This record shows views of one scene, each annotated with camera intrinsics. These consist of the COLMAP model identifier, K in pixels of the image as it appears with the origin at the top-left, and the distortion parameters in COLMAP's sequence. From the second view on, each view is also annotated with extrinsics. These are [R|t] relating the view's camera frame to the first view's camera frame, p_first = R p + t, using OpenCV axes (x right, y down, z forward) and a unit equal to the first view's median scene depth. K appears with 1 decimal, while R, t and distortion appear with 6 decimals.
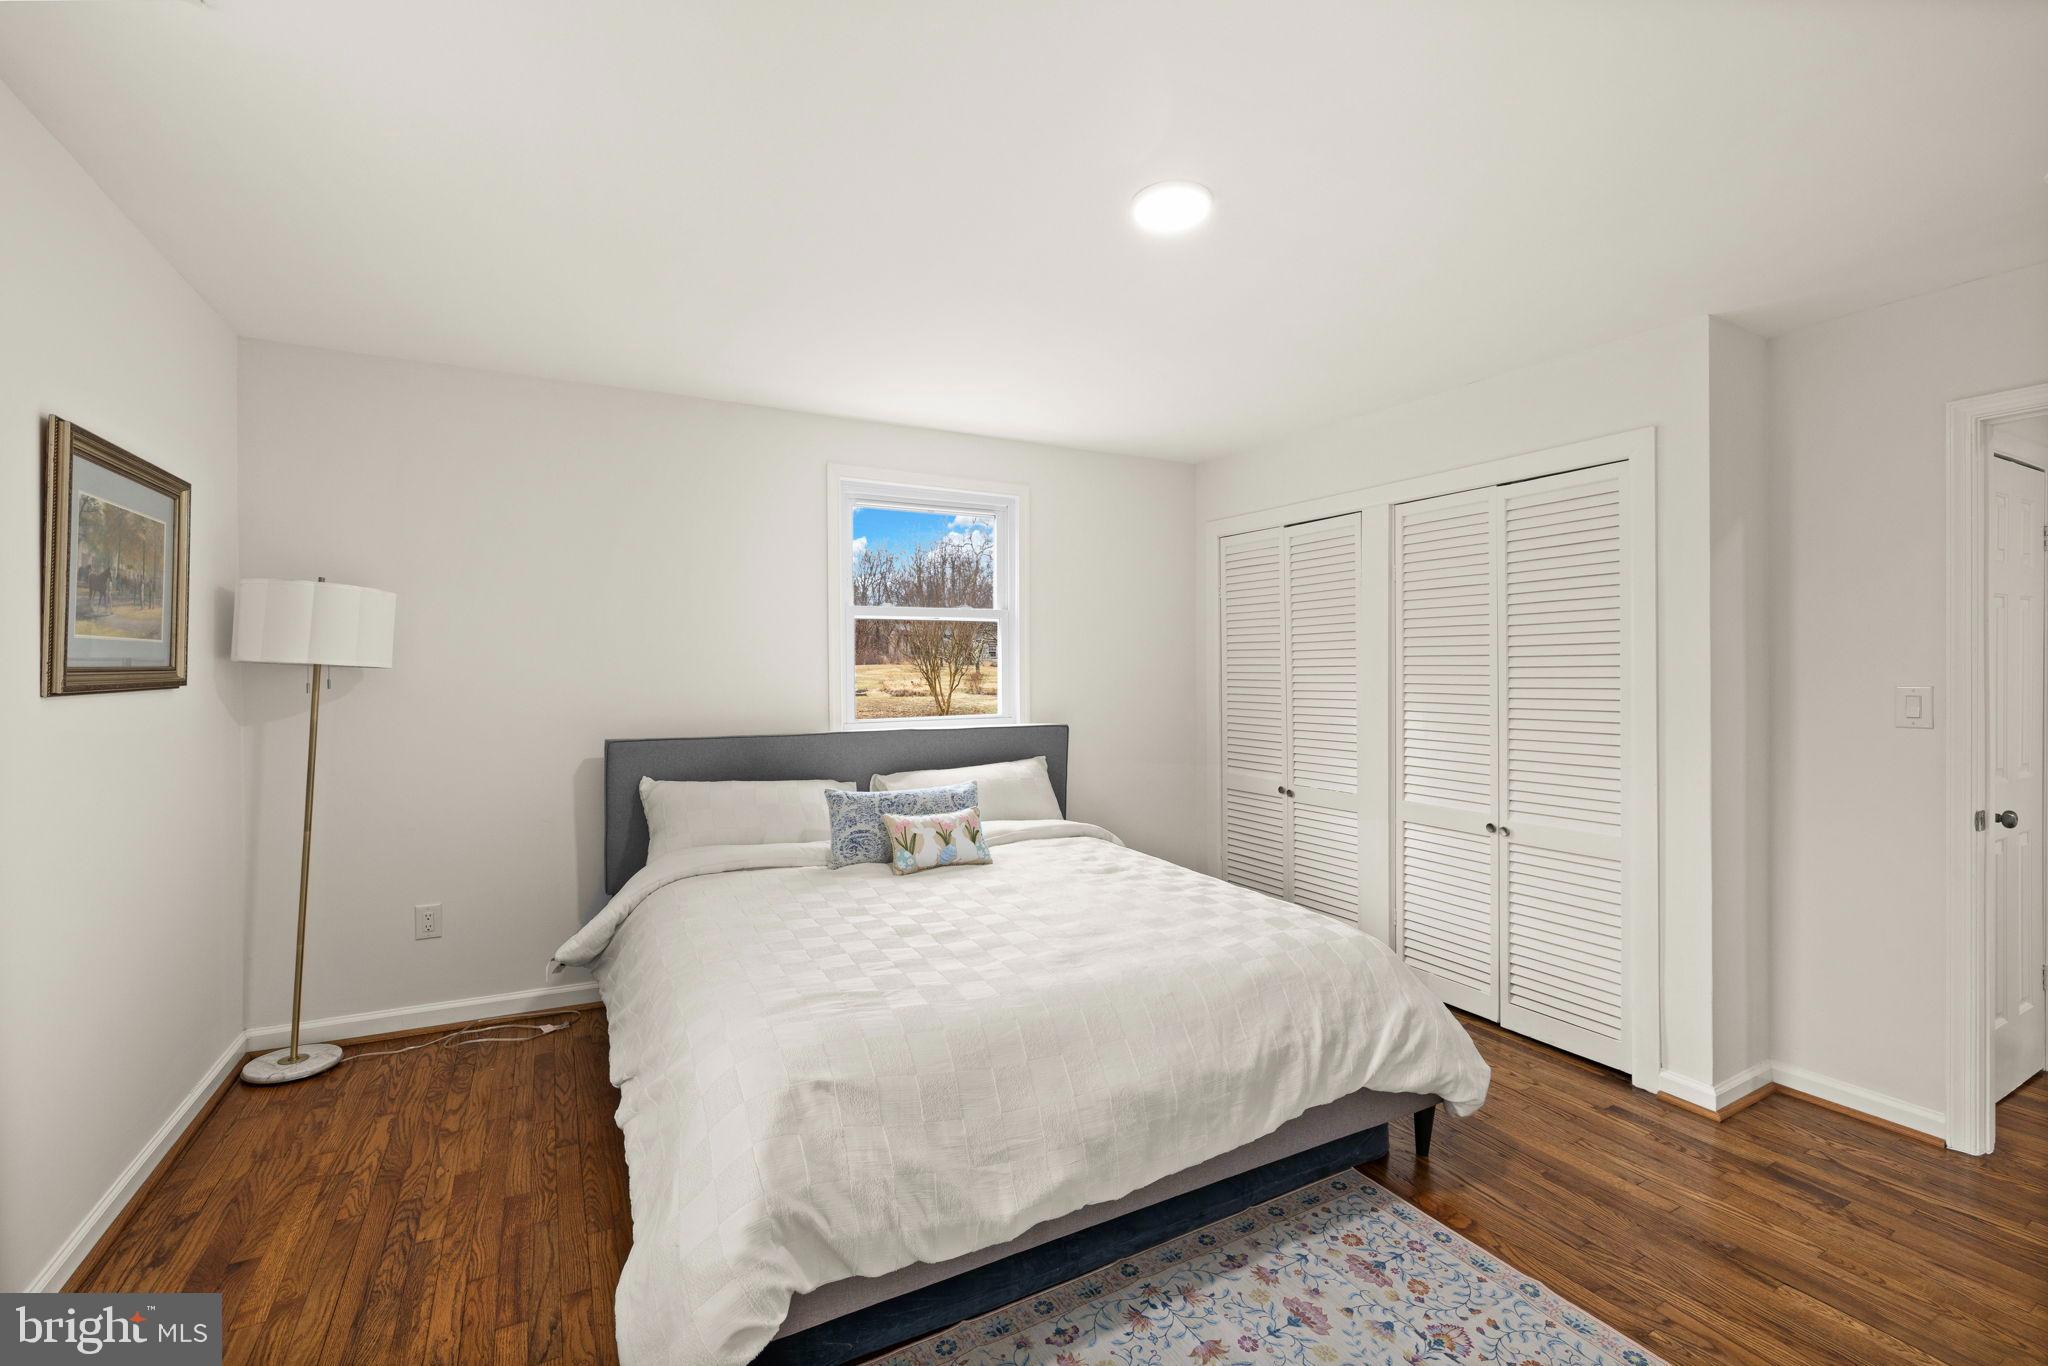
lens RADIAL K [[859.7, 0, 1020.4], [0, 859.7, 675.9], [0, 0, 1]] dist [-0.000295, -0.000117]
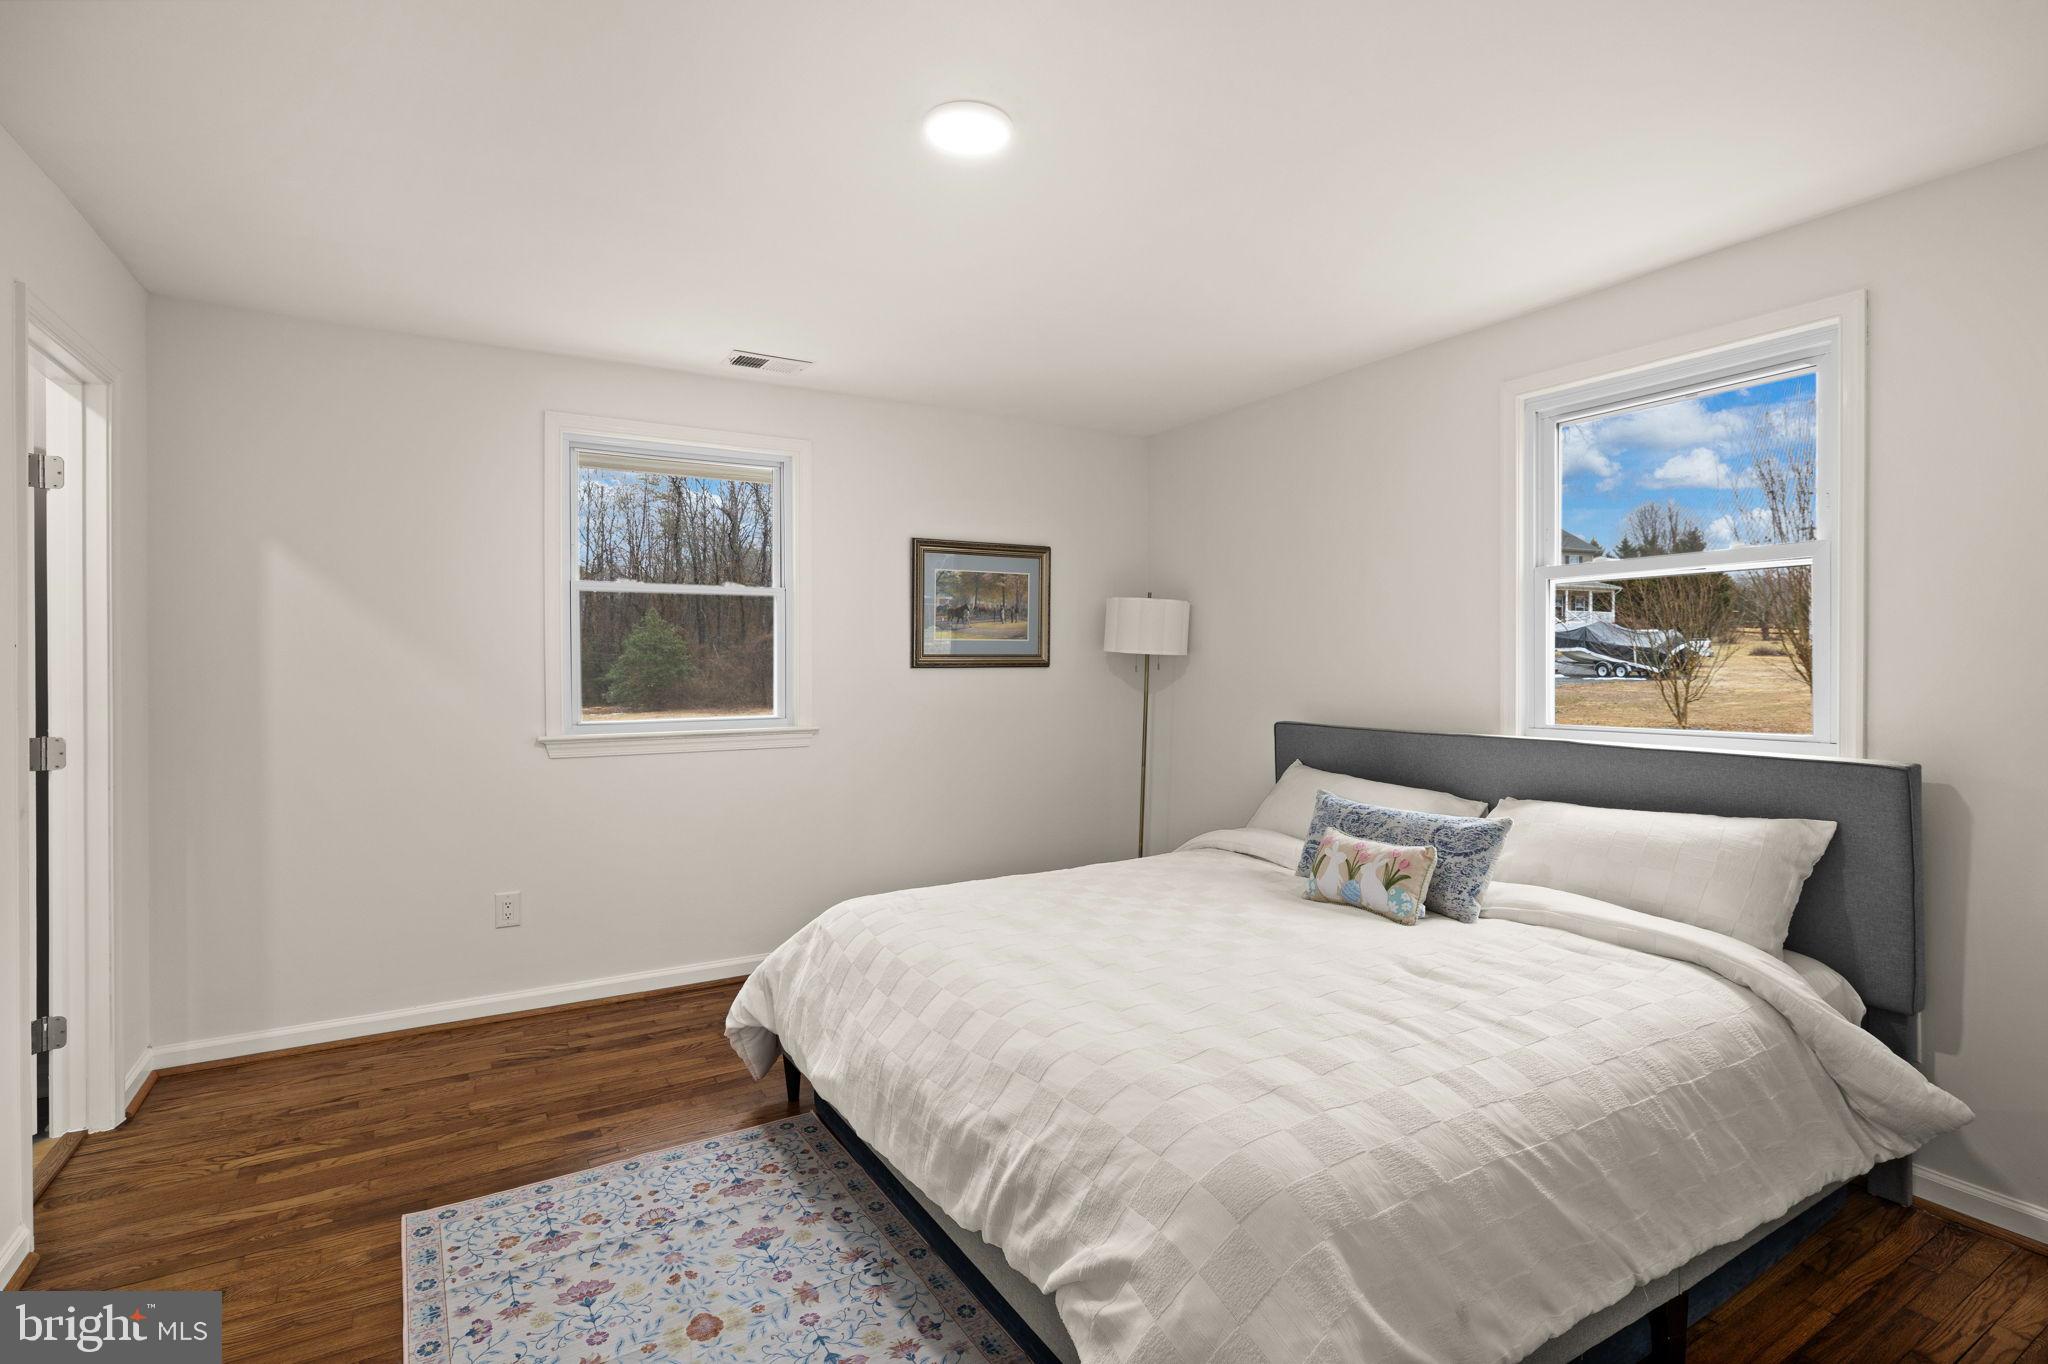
lens RADIAL K [[993.6, 0, 1017.2], [0, 993.6, 667.0], [0, 0, 1]] dist [-0.004566, 0.000305]
pose [[0.043127, 0.005601, -0.999054, 1.172435], [-0.010272, 0.999934, 0.005163, 0.005252], [0.999017, 0.010039, 0.043182, 0.972214]]
